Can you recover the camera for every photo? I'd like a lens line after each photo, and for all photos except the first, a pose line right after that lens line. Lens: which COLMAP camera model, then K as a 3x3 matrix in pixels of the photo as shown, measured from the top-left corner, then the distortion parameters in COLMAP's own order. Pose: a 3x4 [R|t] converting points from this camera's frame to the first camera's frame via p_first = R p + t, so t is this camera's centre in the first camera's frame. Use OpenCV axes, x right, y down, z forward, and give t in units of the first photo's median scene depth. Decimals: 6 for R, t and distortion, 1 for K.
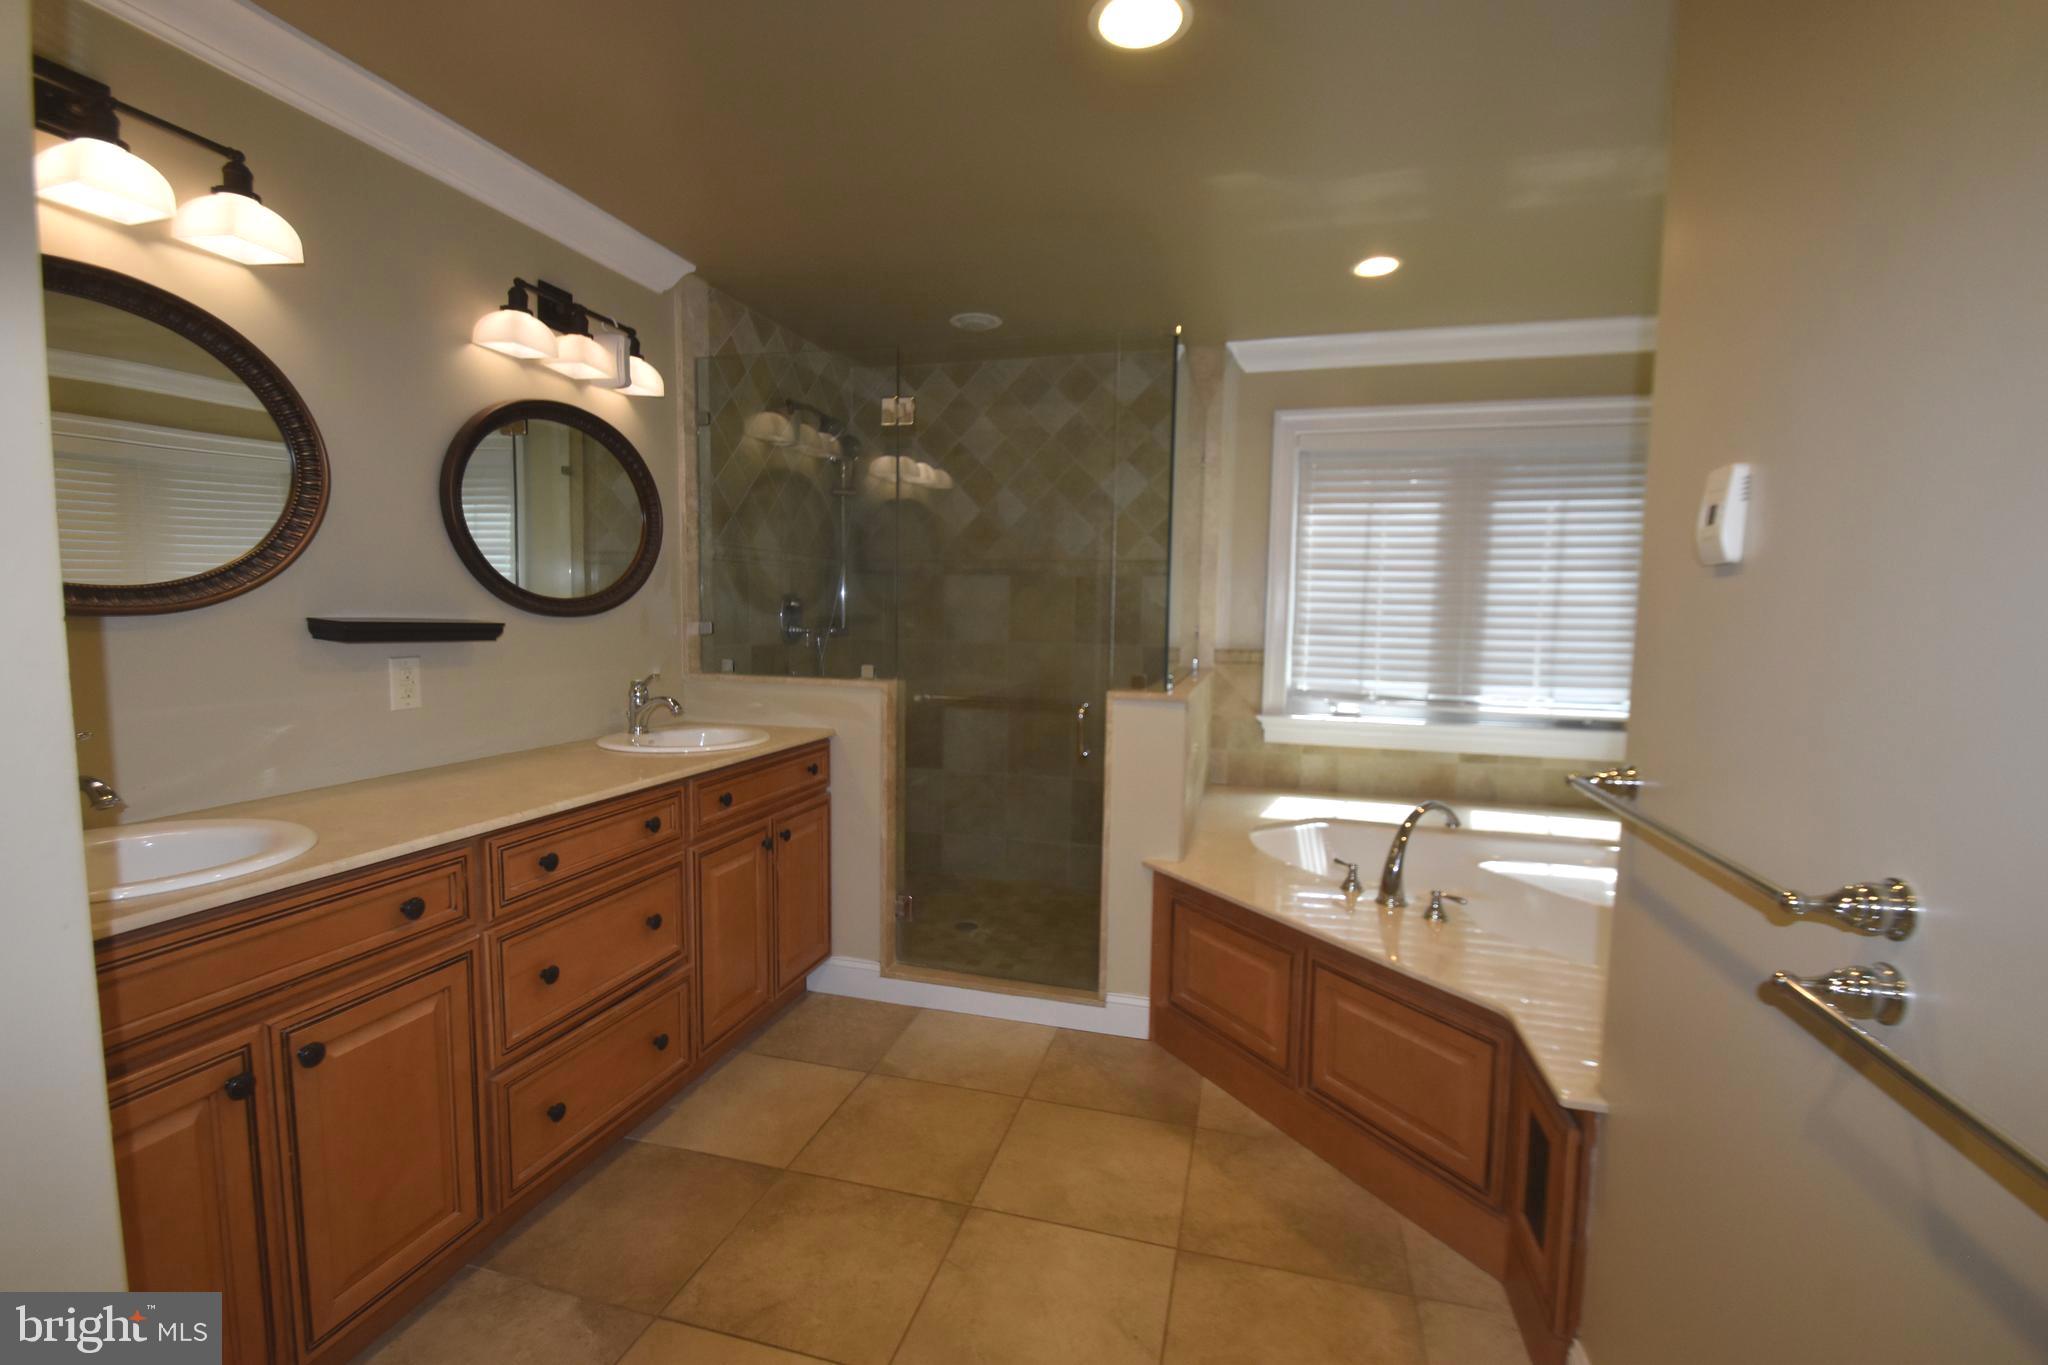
lens RADIAL K [[894.6, 0, 1025.4], [0, 894.6, 694.1], [0, 0, 1]] dist [0.011408, -0.013657]
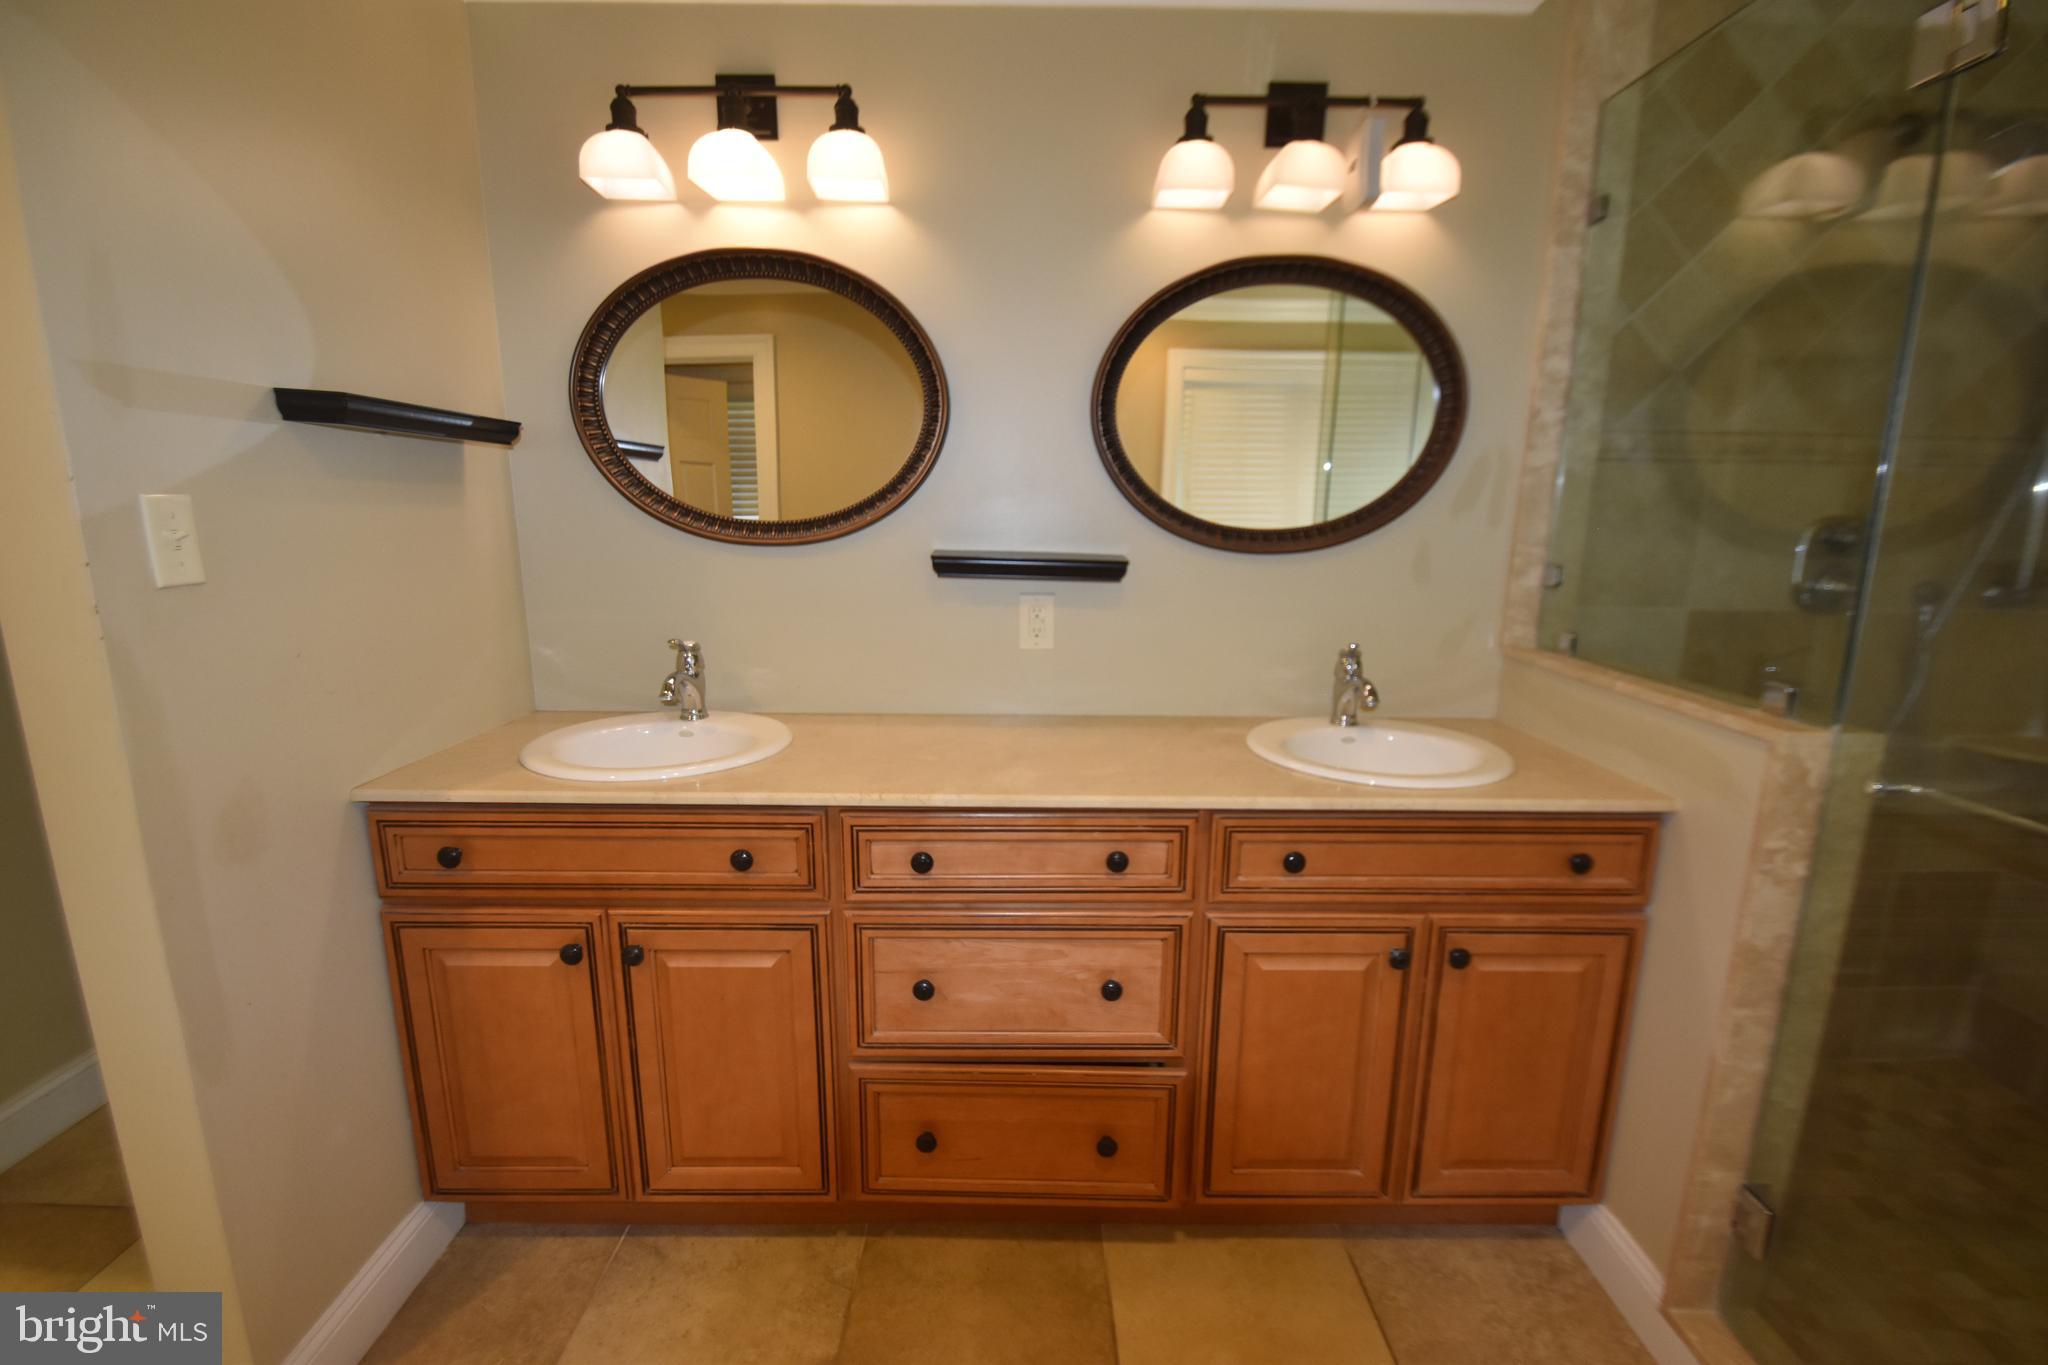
lens RADIAL K [[970.3, 0, 1021.8], [0, 970.3, 700.2], [0, 0, 1]] dist [-0.006419, -0.000522]
pose [[0.267239, 0.183719, -0.945955, 0.236315], [-0.094150, 0.981939, 0.164110, -0.086187], [0.959020, 0.045205, 0.279709, 0.633927]]
